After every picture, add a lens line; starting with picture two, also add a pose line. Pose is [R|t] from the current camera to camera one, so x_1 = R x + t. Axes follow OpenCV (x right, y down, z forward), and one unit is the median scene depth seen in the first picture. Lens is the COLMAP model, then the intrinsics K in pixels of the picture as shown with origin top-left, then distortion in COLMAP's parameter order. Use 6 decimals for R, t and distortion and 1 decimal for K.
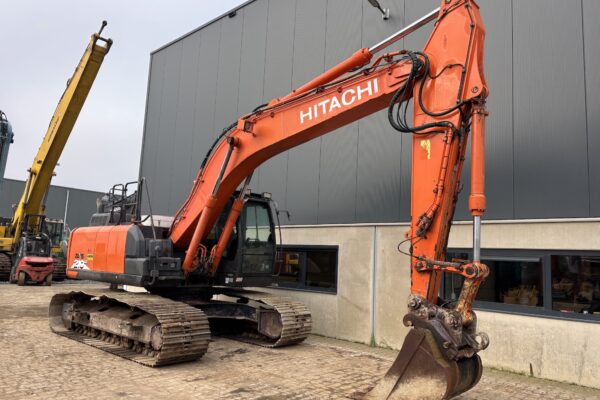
lens RADIAL K [[453.2, 0, 300.0], [0, 453.2, 200.0], [0, 0, 1]] dist [0.008174, 0.000043]
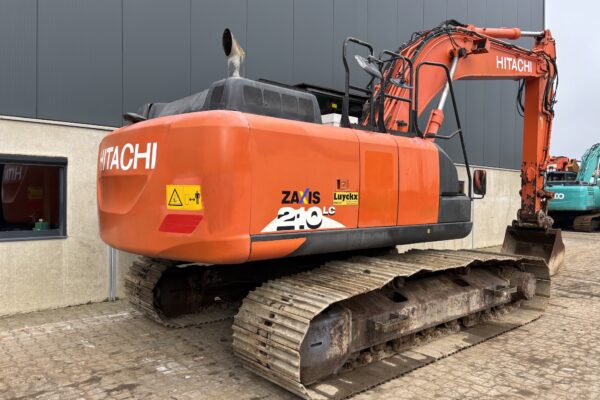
lens RADIAL K [[462.5, 0, 302.9], [0, 462.5, 191.3], [0, 0, 1]] dist [-0.003209, -0.006239]
pose [[0.106274, -0.039154, 0.993566, -0.957782], [-0.145742, 0.987819, 0.054517, 0.109200], [-0.983598, -0.150598, 0.099273, 1.069743]]
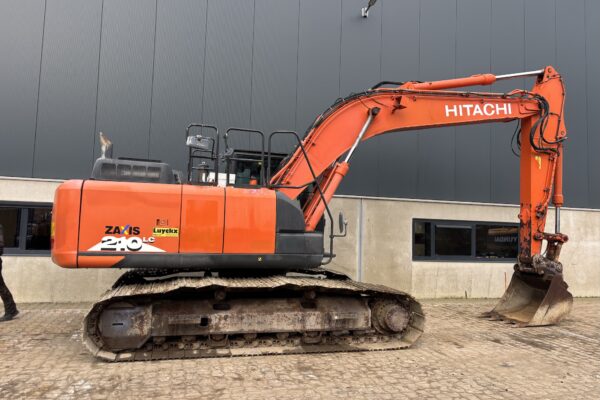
lens RADIAL K [[444.7, 0, 300.0], [0, 444.7, 192.5], [0, 0, 1]] dist [0.000271, -0.001514]
pose [[0.535179, 0.044948, 0.843542, -0.950222], [-0.121302, 0.992323, 0.024084, 0.036202], [-0.835984, -0.115213, 0.536523, 0.555278]]
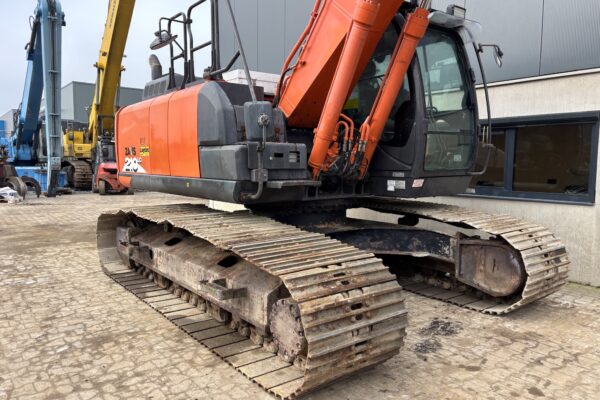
lens RADIAL K [[453.2, 0, 300.0], [0, 453.2, 200.0], [0, 0, 1]] dist [0.008174, 0.000043]
pose [[0.984293, -0.020896, -0.175302, -0.179925], [0.057861, 0.976308, 0.208508, 0.082787], [0.166791, -0.215376, 0.962182, 0.498332]]
